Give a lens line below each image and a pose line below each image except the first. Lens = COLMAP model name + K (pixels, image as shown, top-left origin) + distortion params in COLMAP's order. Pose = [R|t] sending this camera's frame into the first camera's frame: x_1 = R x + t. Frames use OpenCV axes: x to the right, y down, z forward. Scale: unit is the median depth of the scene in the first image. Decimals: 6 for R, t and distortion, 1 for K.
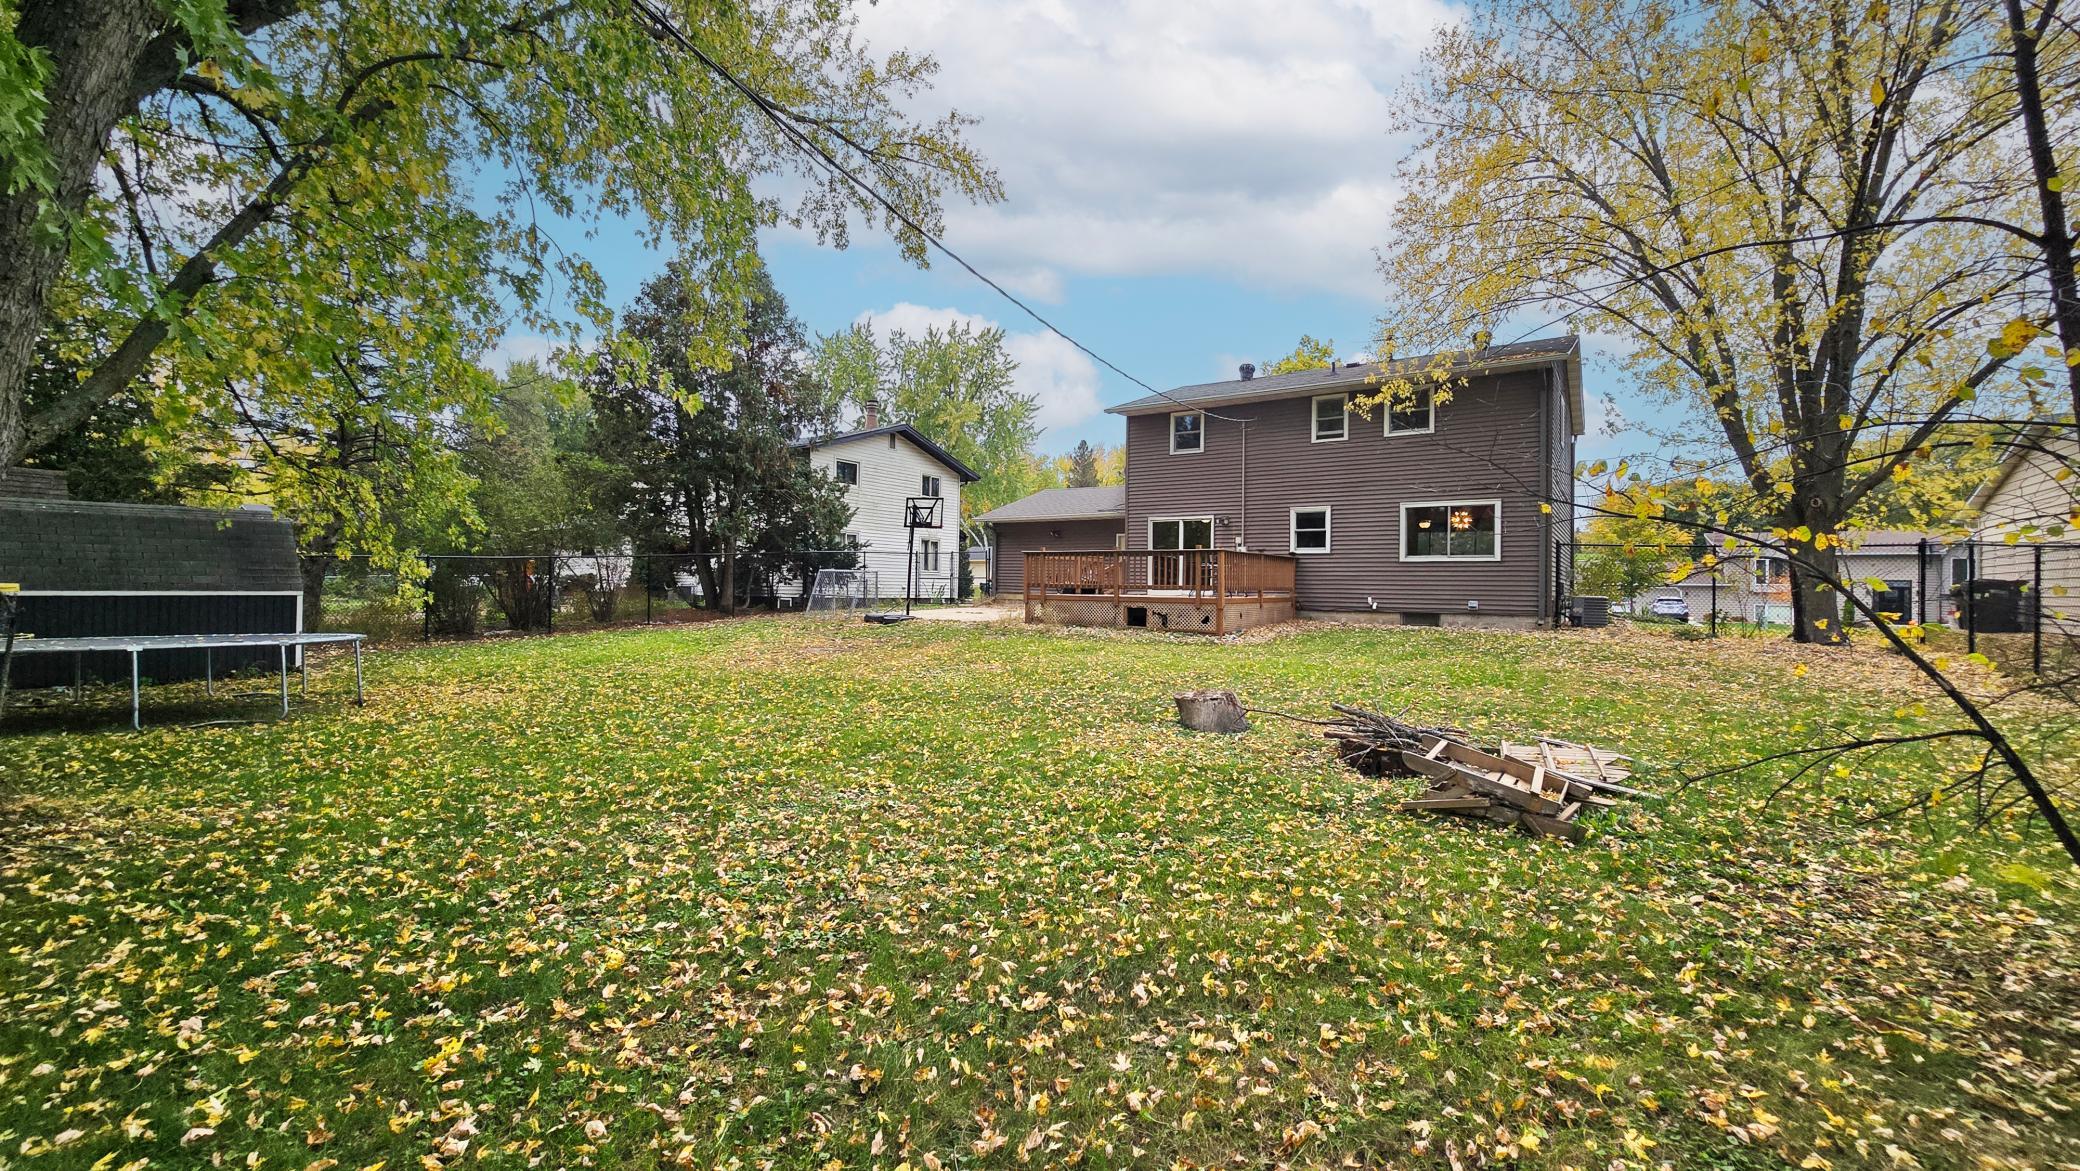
lens RADIAL K [[959.5, 0, 1040.0], [0, 959.5, 585.5], [0, 0, 1]] dist [0.168796, -0.000054]
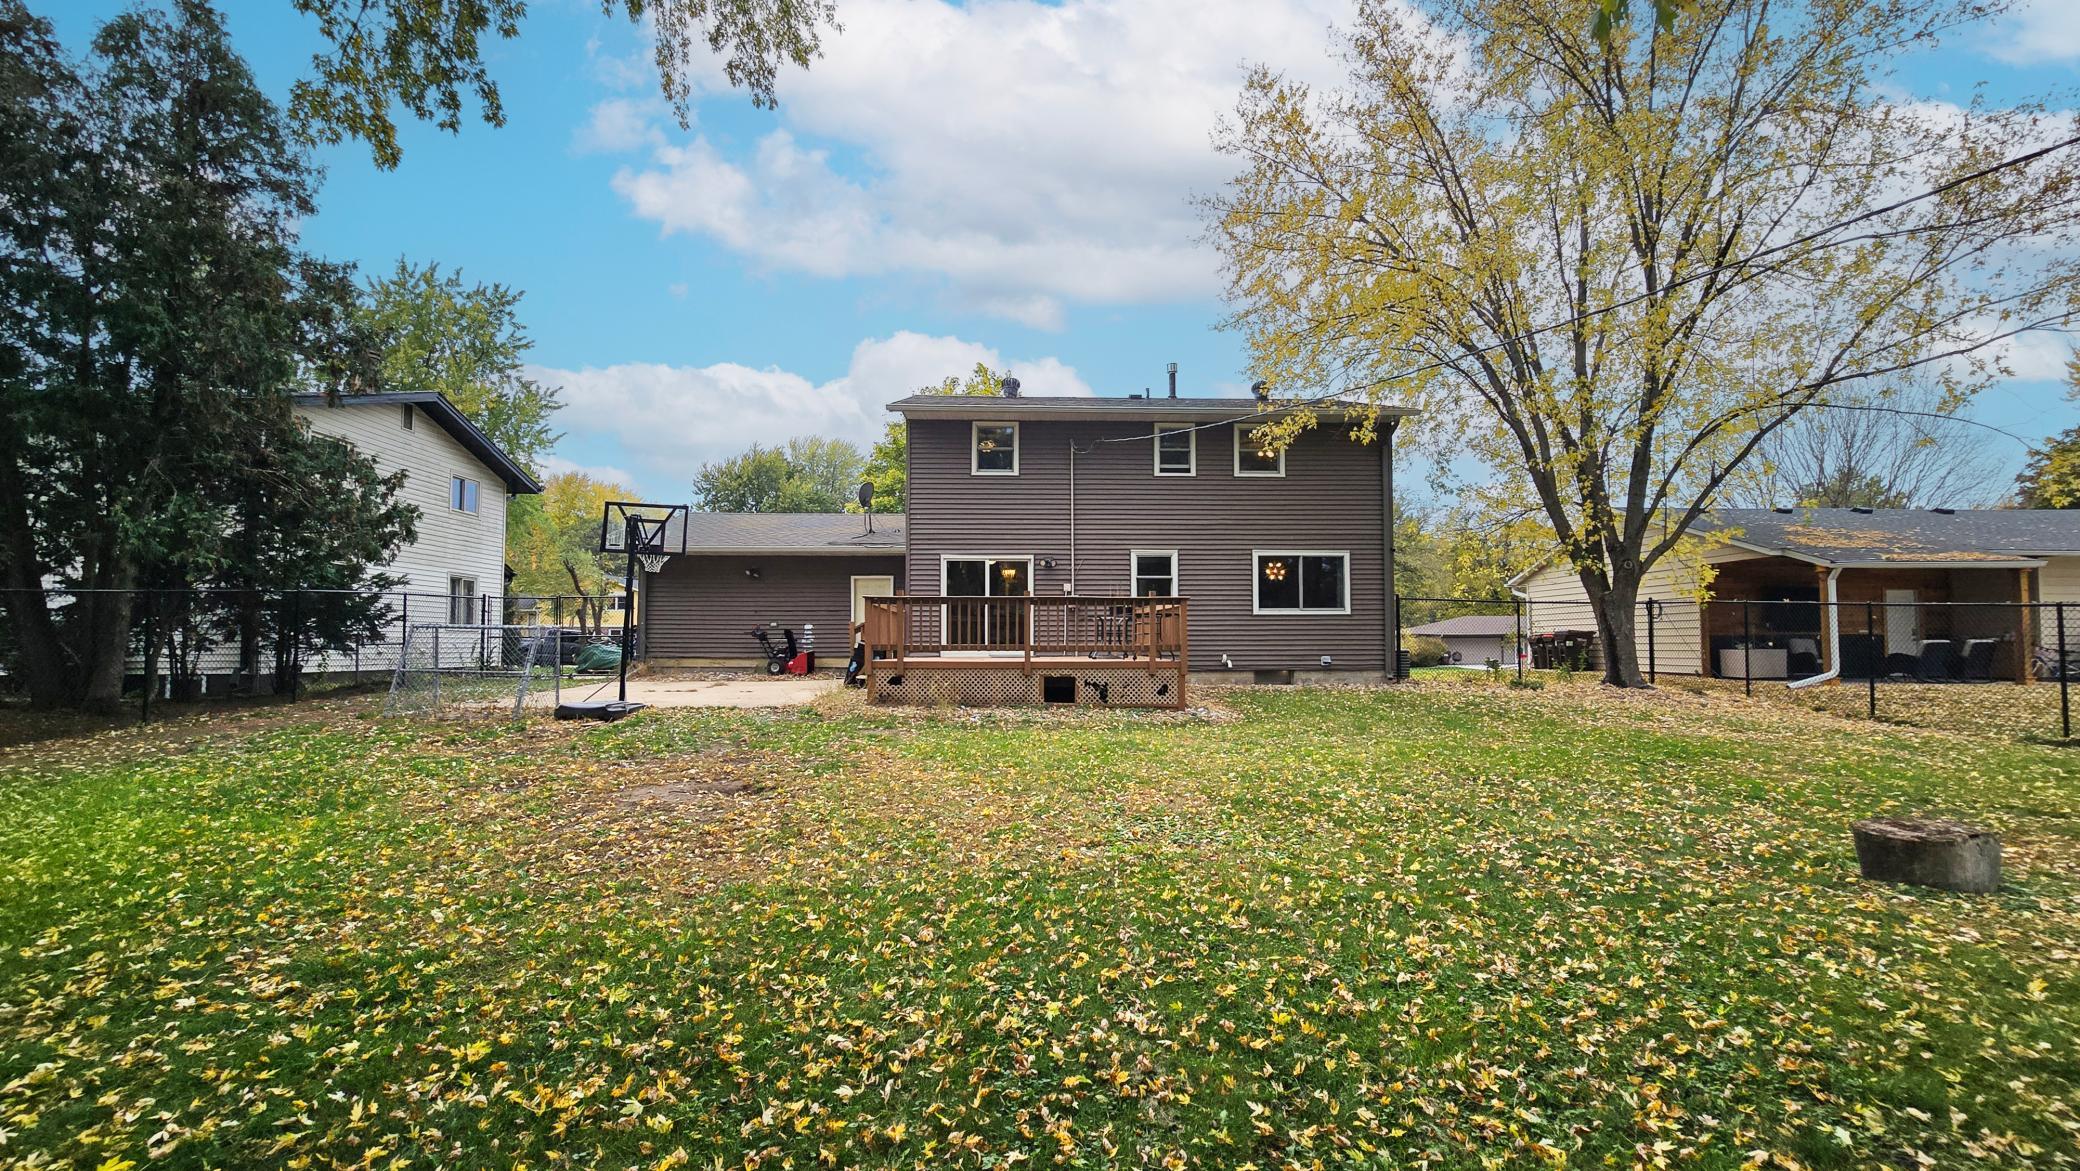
lens RADIAL K [[940.3, 0, 1041.9], [0, 940.3, 601.7], [0, 0, 1]] dist [-0.000892, -0.000284]
pose [[0.785476, 0.012286, 0.618770, -0.311494], [0.011266, 0.999353, -0.034144, -0.008121], [-0.618790, 0.033790, 0.784830, 0.416412]]
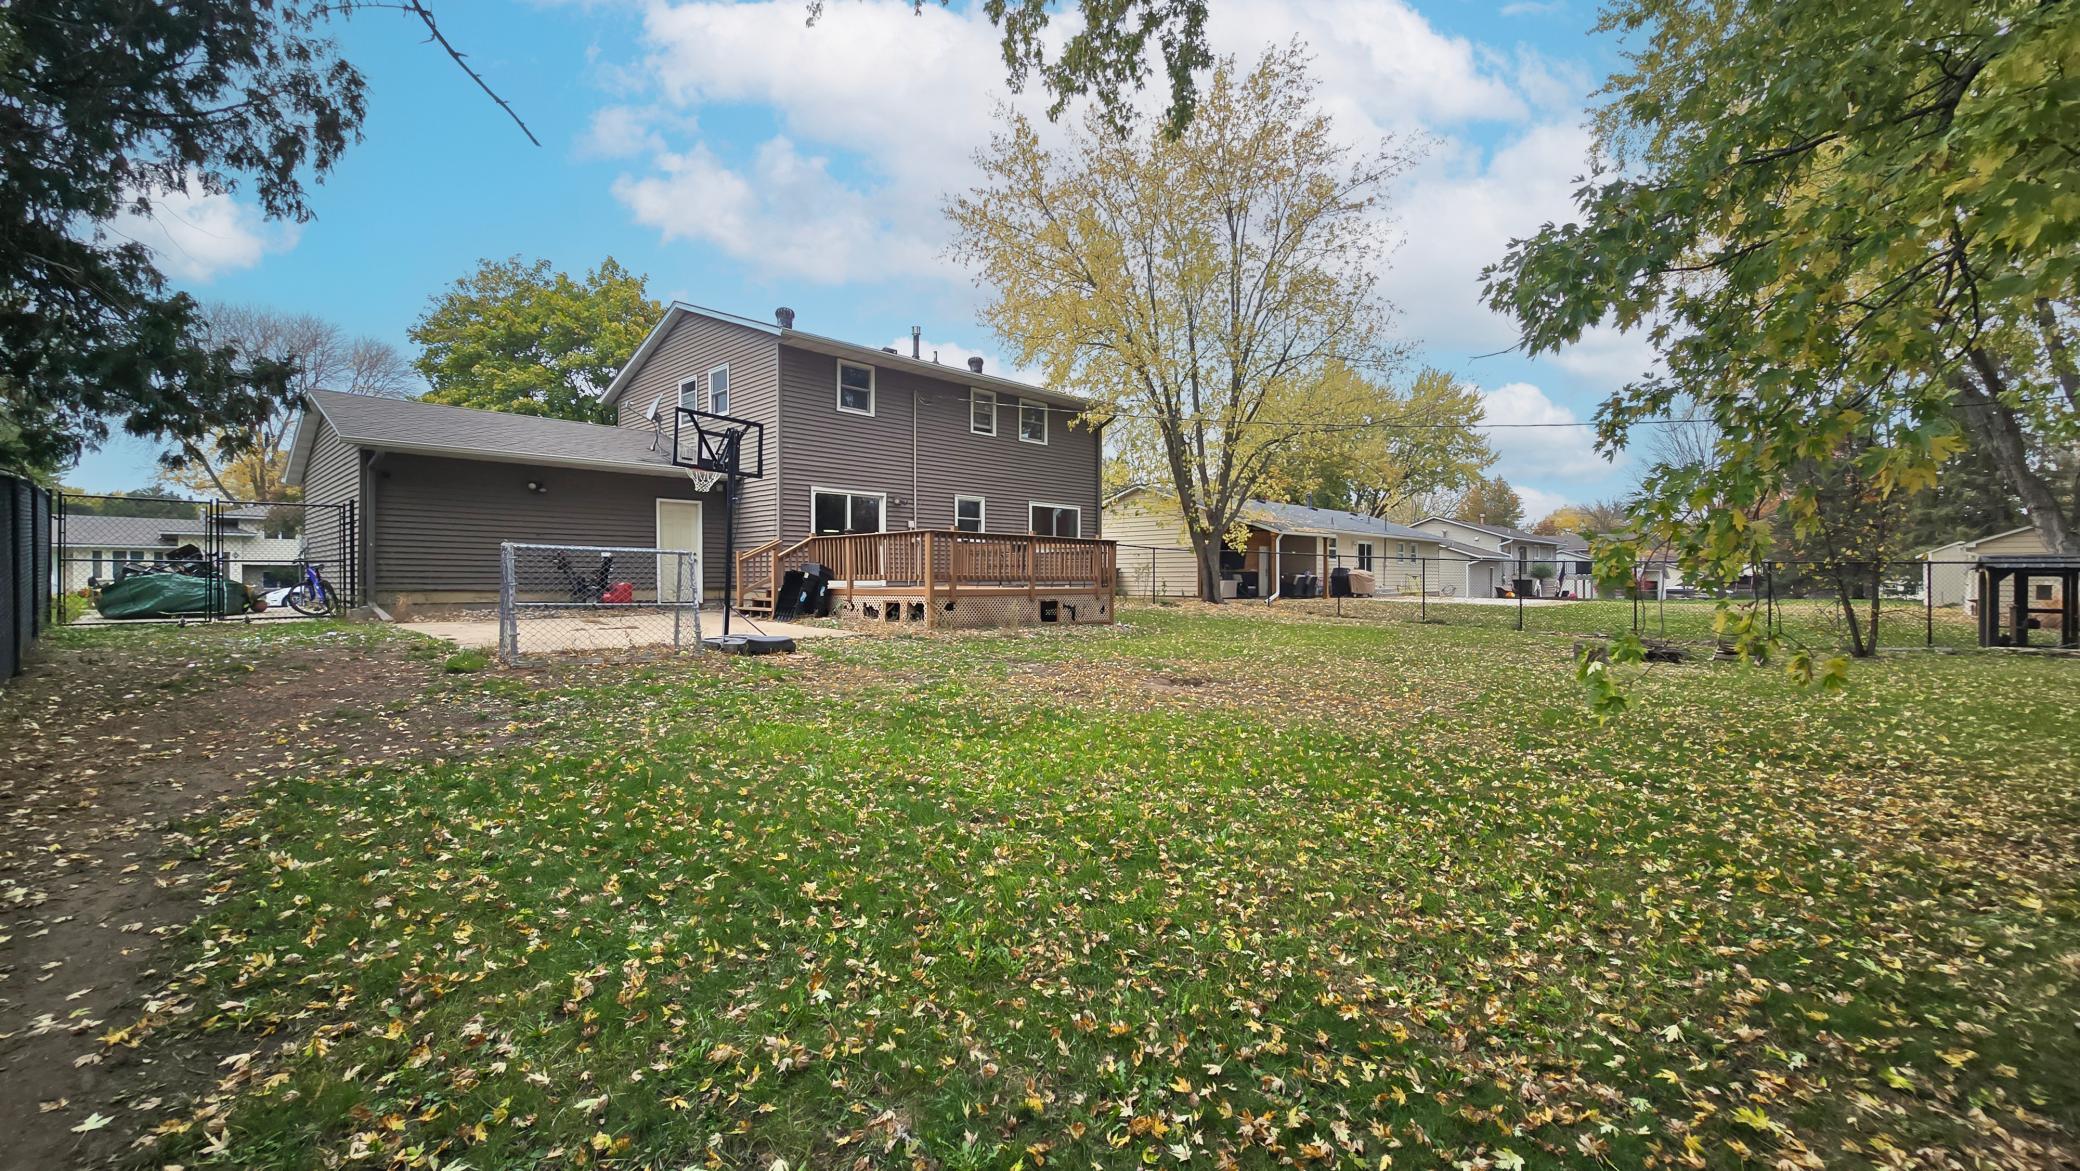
lens RADIAL K [[940.3, 0, 1041.9], [0, 940.3, 601.7], [0, 0, 1]] dist [-0.000892, -0.000284]
pose [[0.072587, -0.039324, 0.996587, -0.695422], [-0.001375, 0.999218, 0.039528, -0.009637], [-0.997361, -0.004239, 0.072476, 0.857893]]
